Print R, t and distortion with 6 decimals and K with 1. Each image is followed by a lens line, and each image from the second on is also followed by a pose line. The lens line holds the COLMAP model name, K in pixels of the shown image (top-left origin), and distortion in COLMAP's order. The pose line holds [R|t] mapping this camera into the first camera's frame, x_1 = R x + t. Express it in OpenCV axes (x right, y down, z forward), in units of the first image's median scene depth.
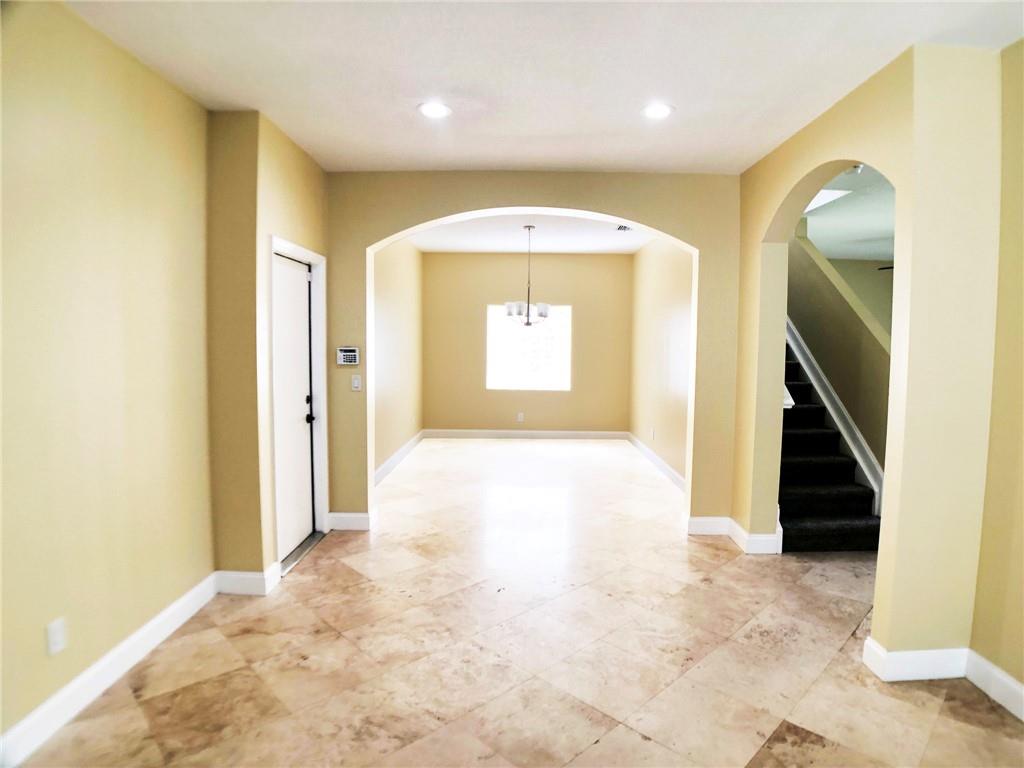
lens RADIAL K [[583.0, 0, 502.2], [0, 583.0, 371.1], [0, 0, 1]] dist [-0.101001, 0.020532]
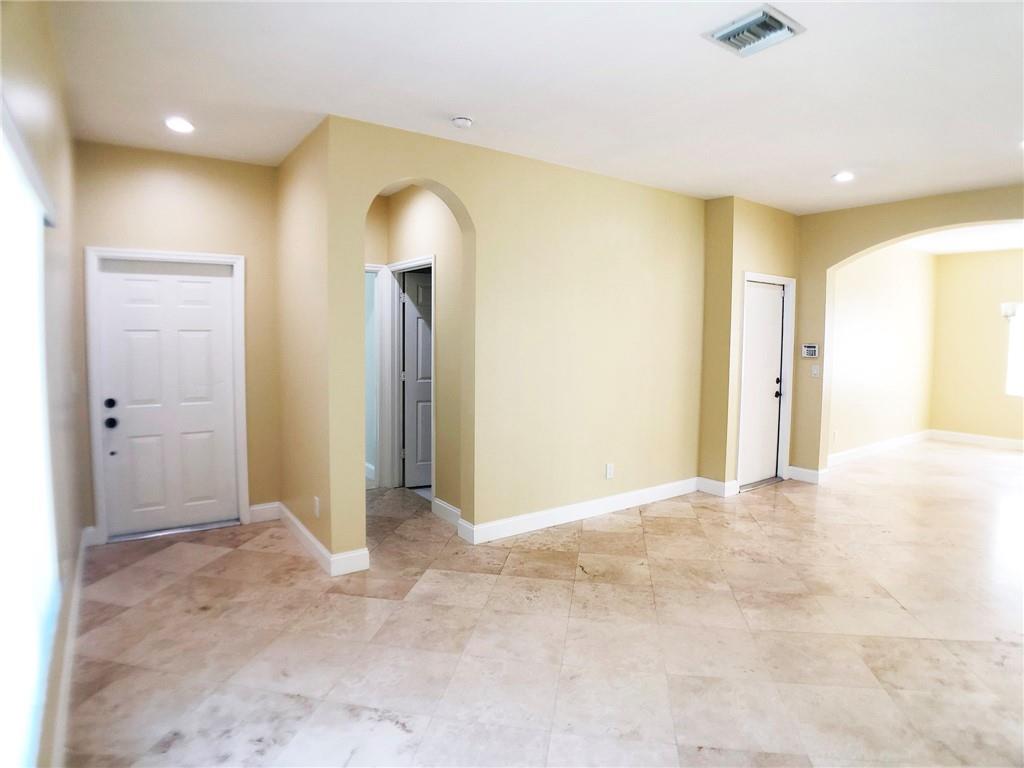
lens RADIAL K [[583.0, 0, 502.2], [0, 583.0, 371.1], [0, 0, 1]] dist [-0.101001, 0.020532]
pose [[0.595932, 0.056165, -0.801068, 0.492378], [-0.055727, 0.998039, 0.028518, 0.031617], [0.801099, 0.027646, 0.597894, -0.487397]]
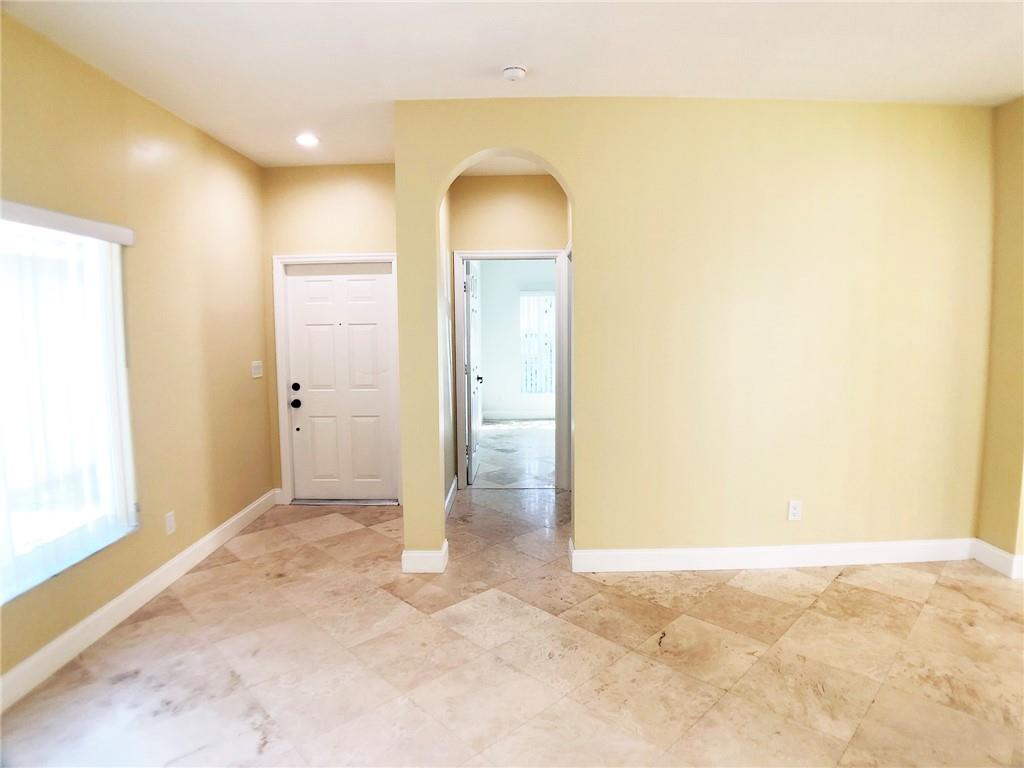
lens RADIAL K [[583.0, 0, 502.2], [0, 583.0, 371.1], [0, 0, 1]] dist [-0.101001, 0.020532]
pose [[0.010426, 0.080586, -0.996693, 0.496972], [-0.047546, 0.995660, 0.080005, -0.001030], [0.998815, 0.046555, 0.014212, 0.070762]]
